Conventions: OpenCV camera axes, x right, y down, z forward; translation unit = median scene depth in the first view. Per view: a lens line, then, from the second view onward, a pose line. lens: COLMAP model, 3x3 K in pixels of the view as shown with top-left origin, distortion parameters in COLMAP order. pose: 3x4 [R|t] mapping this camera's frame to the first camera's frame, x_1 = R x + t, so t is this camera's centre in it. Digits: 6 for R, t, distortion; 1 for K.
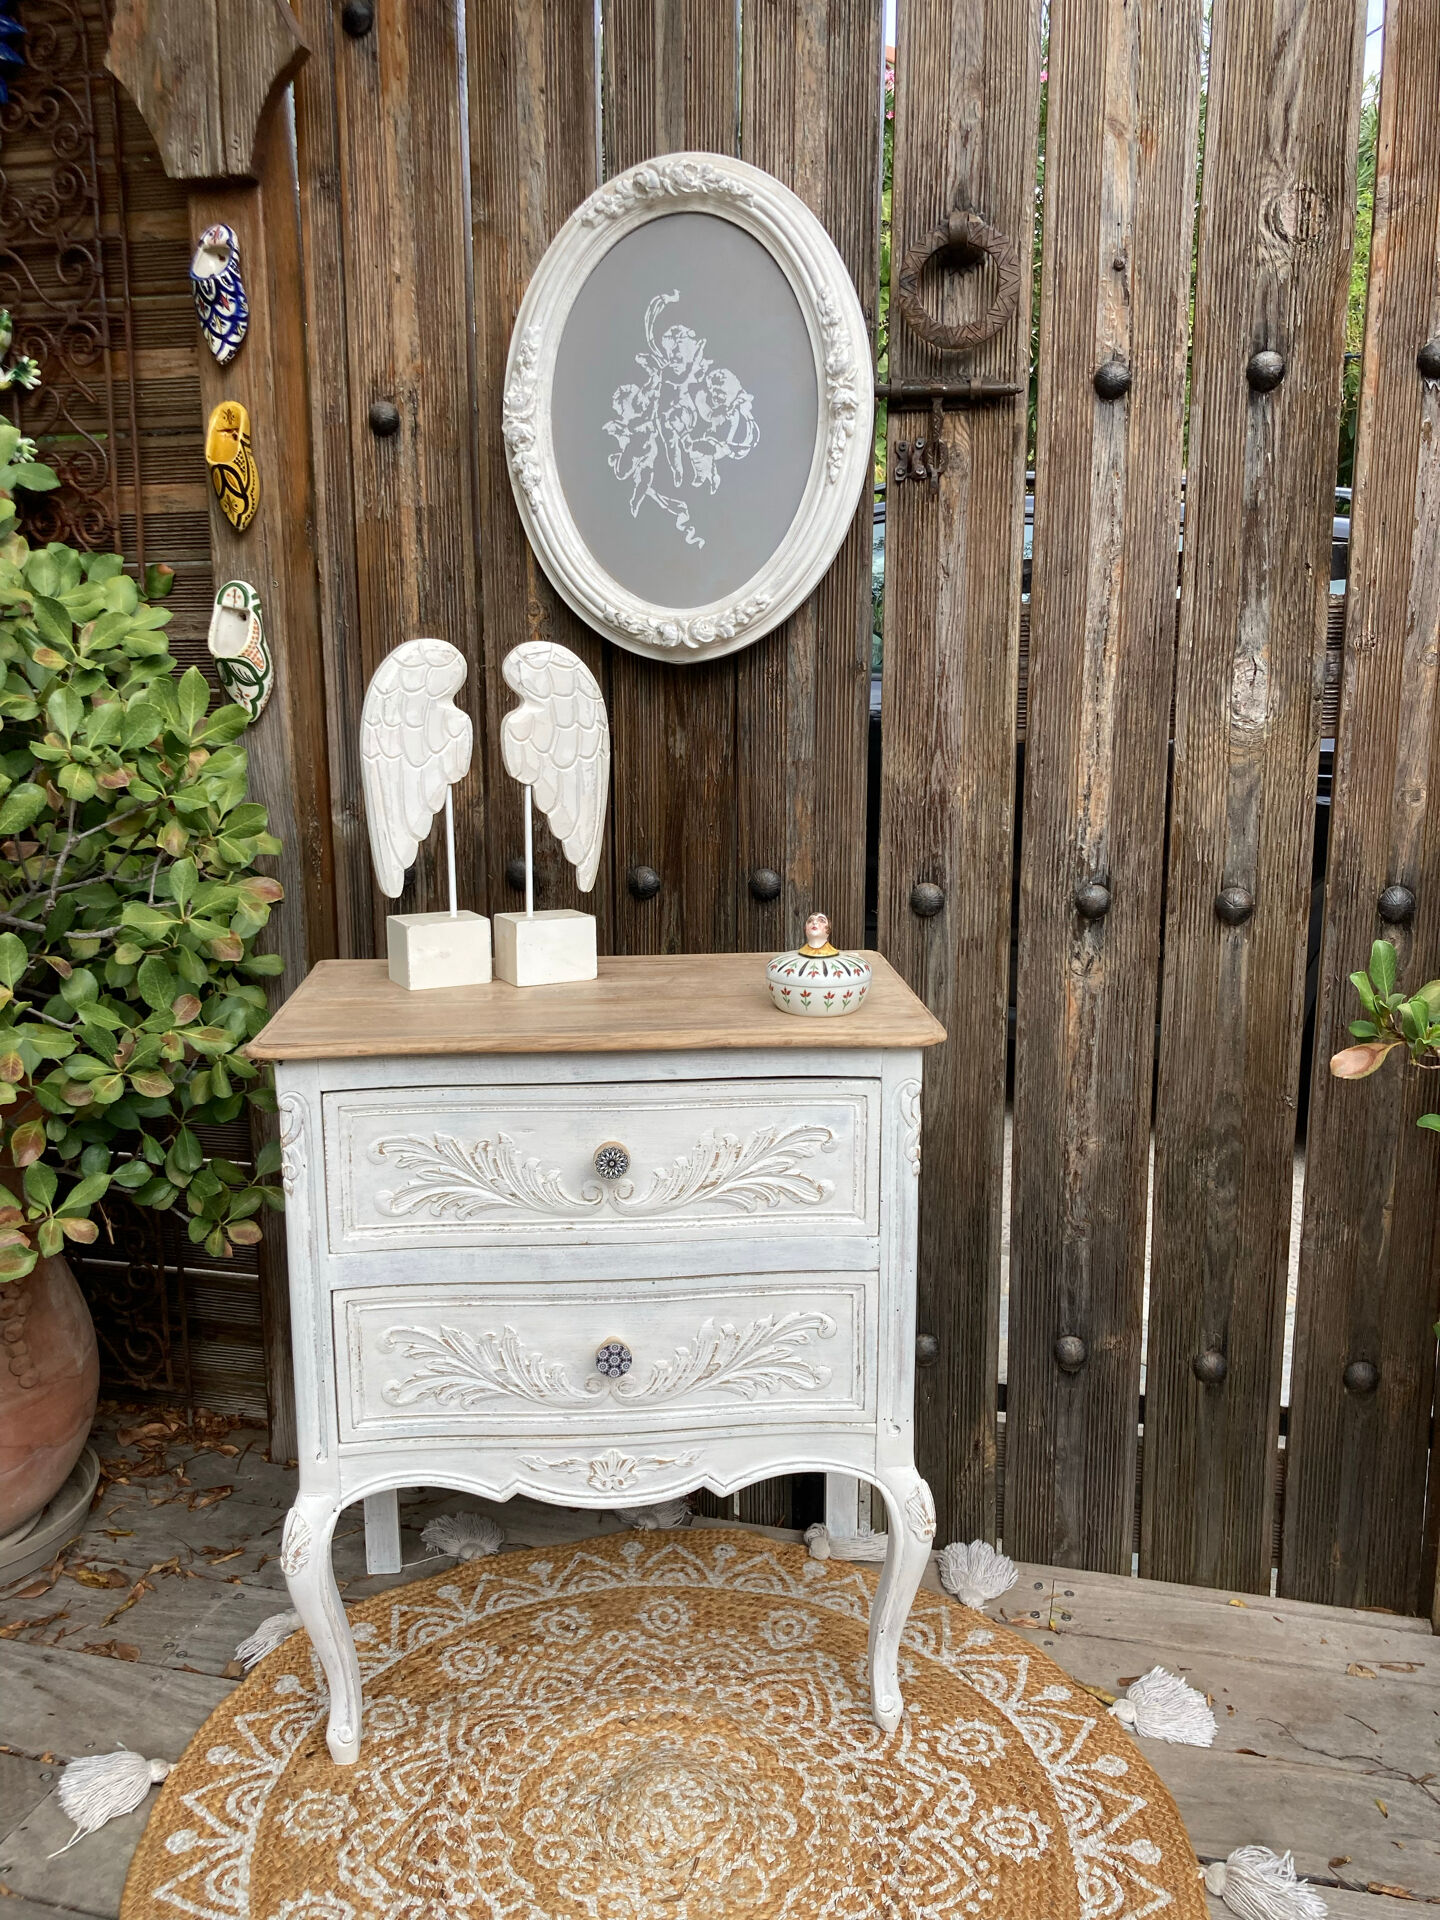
lens RADIAL K [[1557.9, 0, 733.6], [0, 1557.9, 964.0], [0, 0, 1]] dist [0.043550, -0.063115]
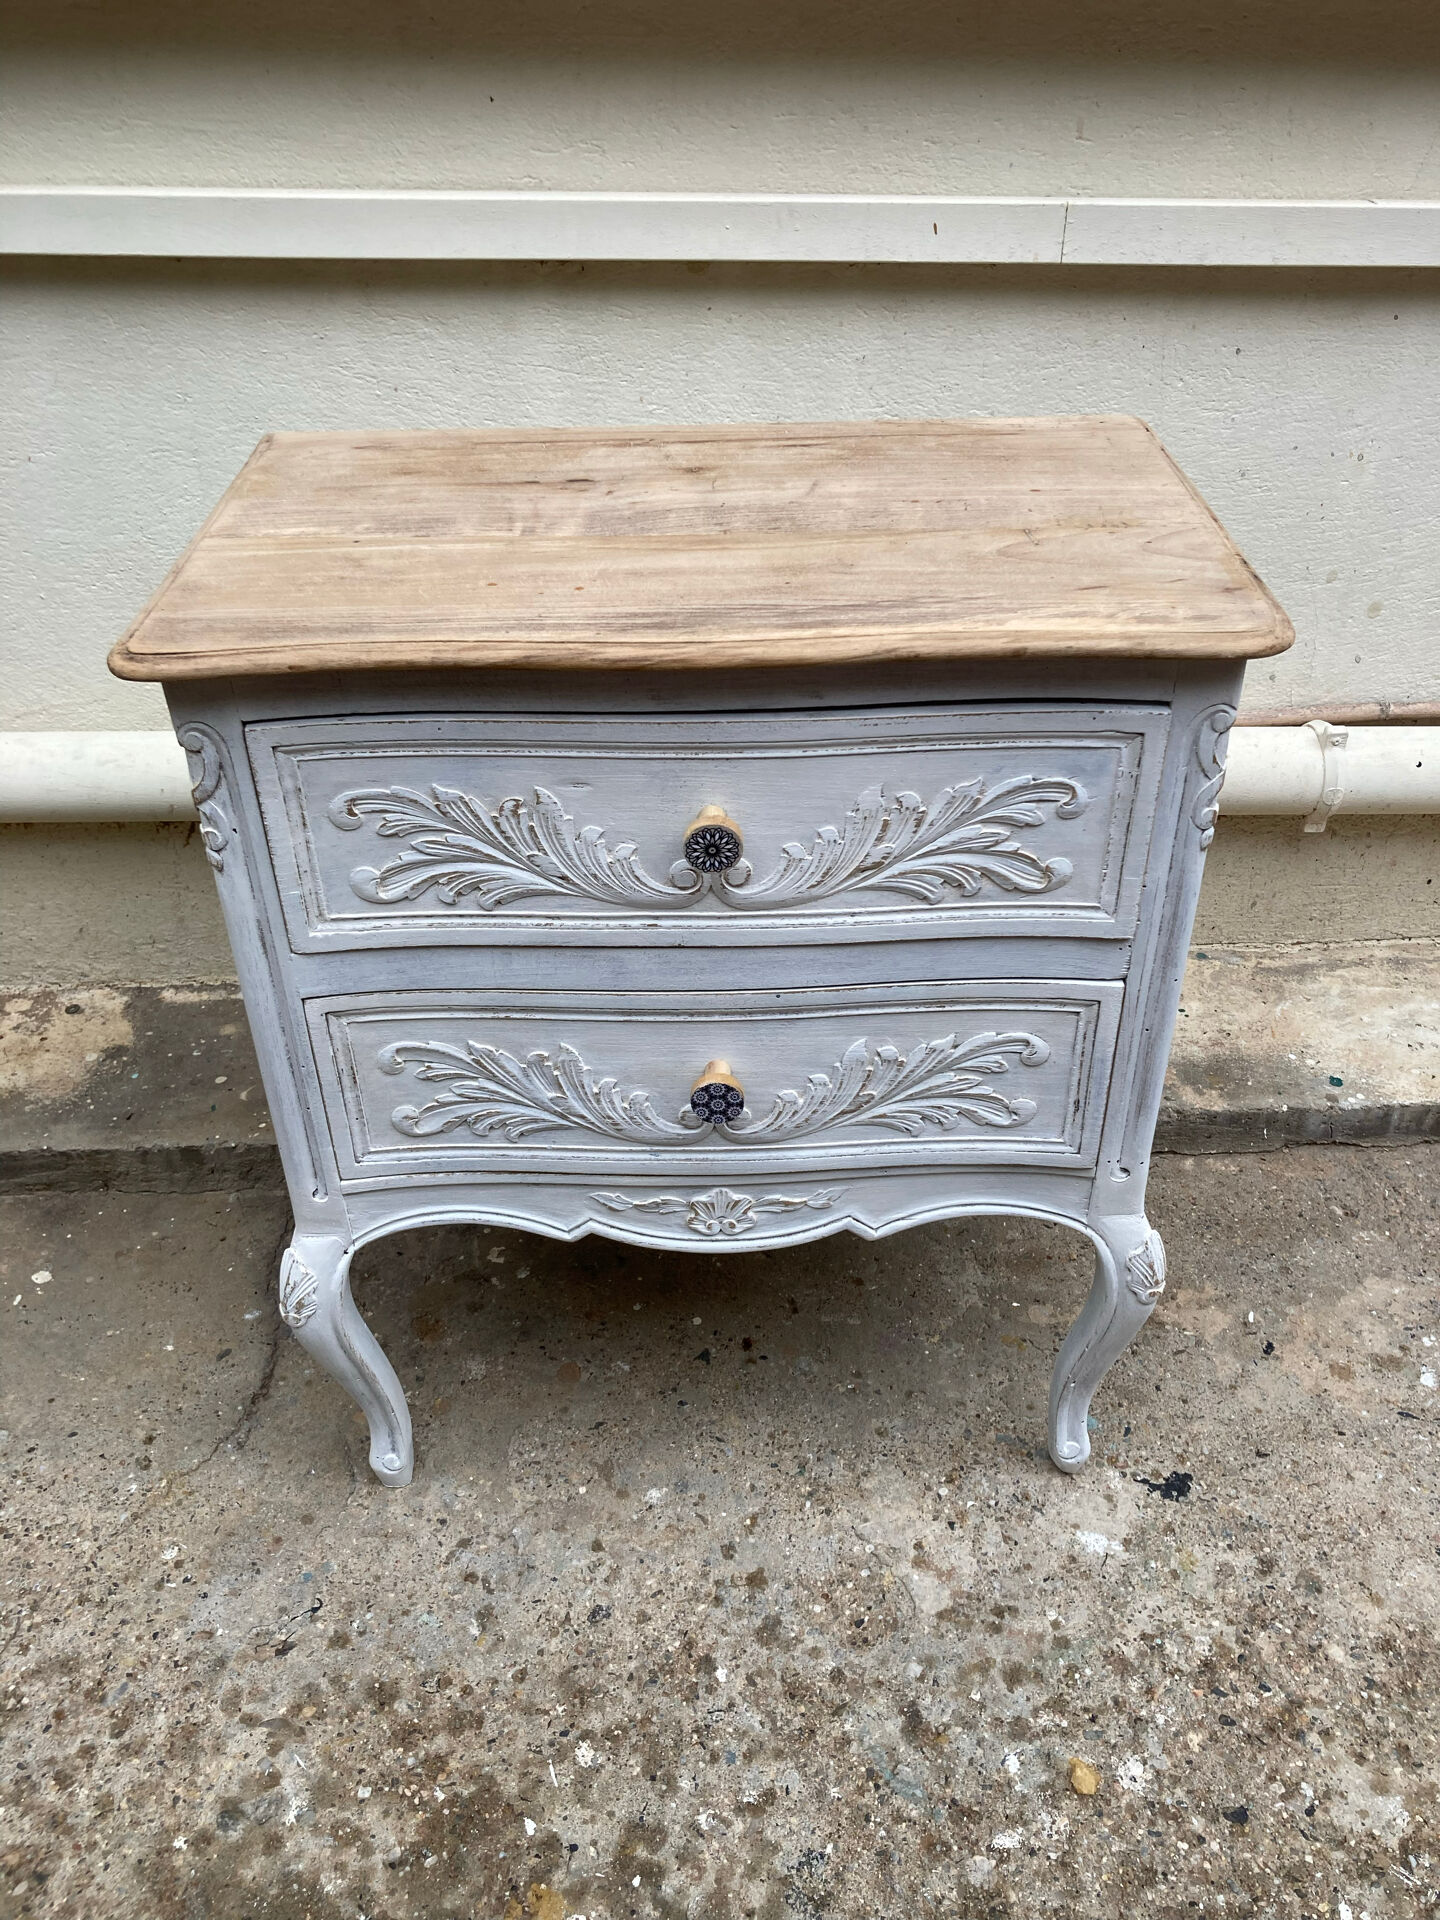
lens RADIAL K [[1568.6, 0, 726.8], [0, 1568.6, 968.7], [0, 0, 1]] dist [0.031589, -0.003243]
pose [[0.997564, 0.030538, -0.062718, -0.031936], [-0.001474, 0.908112, 0.418726, -0.084055], [0.069742, -0.417613, 0.905944, 0.392164]]
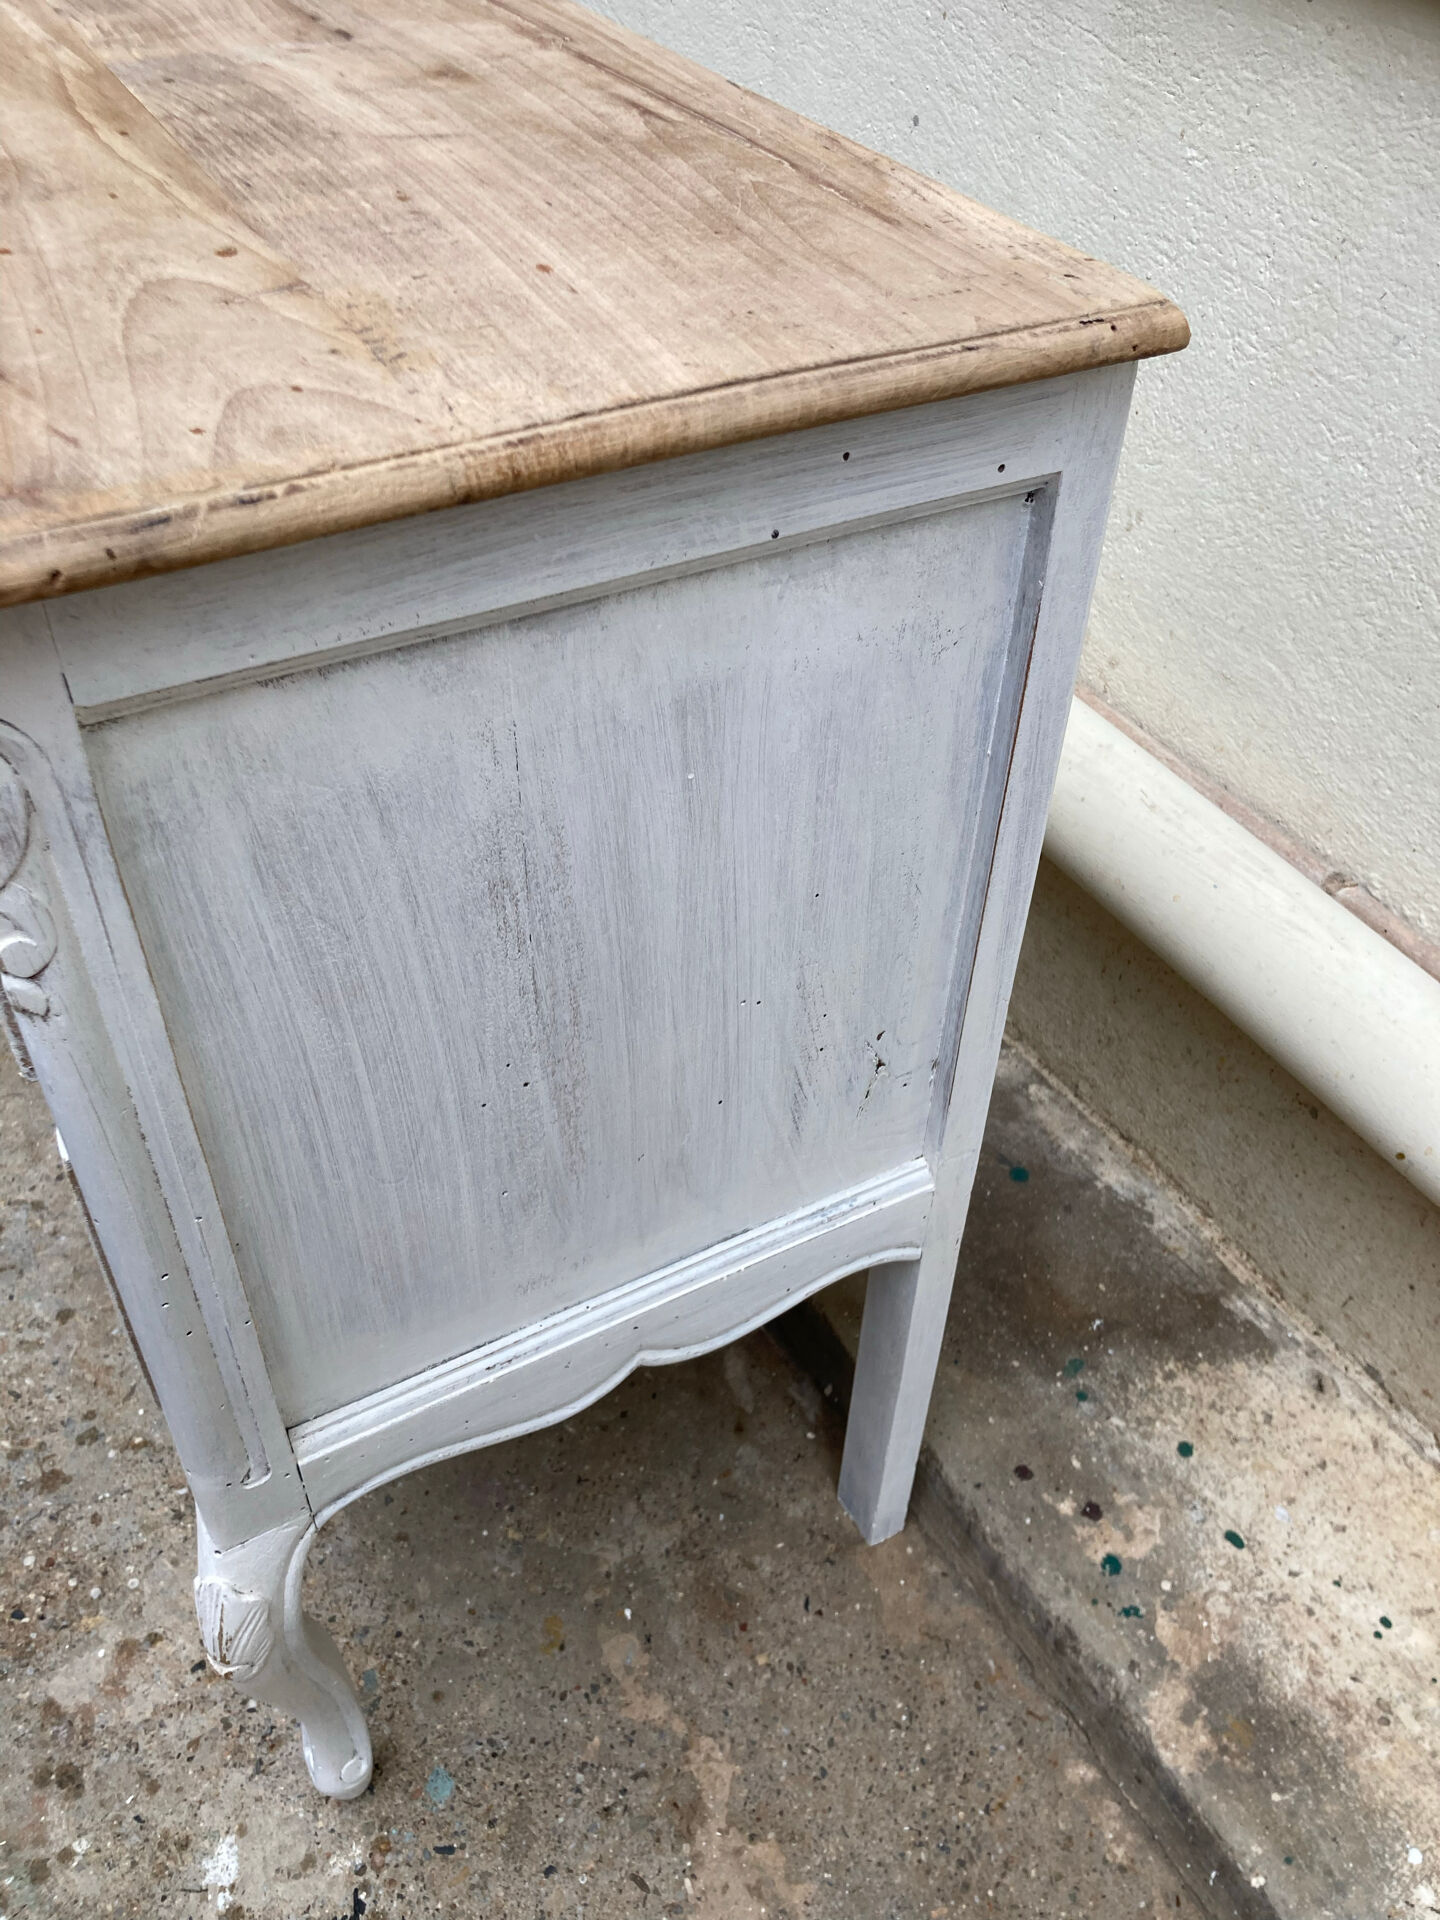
lens RADIAL K [[1570.8, 0, 717.8], [0, 1570.8, 986.2], [0, 0, 1]] dist [0.011646, 0.006150]
pose [[0.417186, 0.633880, -0.651269, 0.356557], [-0.200720, 0.763178, 0.614224, -0.079332], [0.886379, -0.125523, 0.445620, 0.974141]]
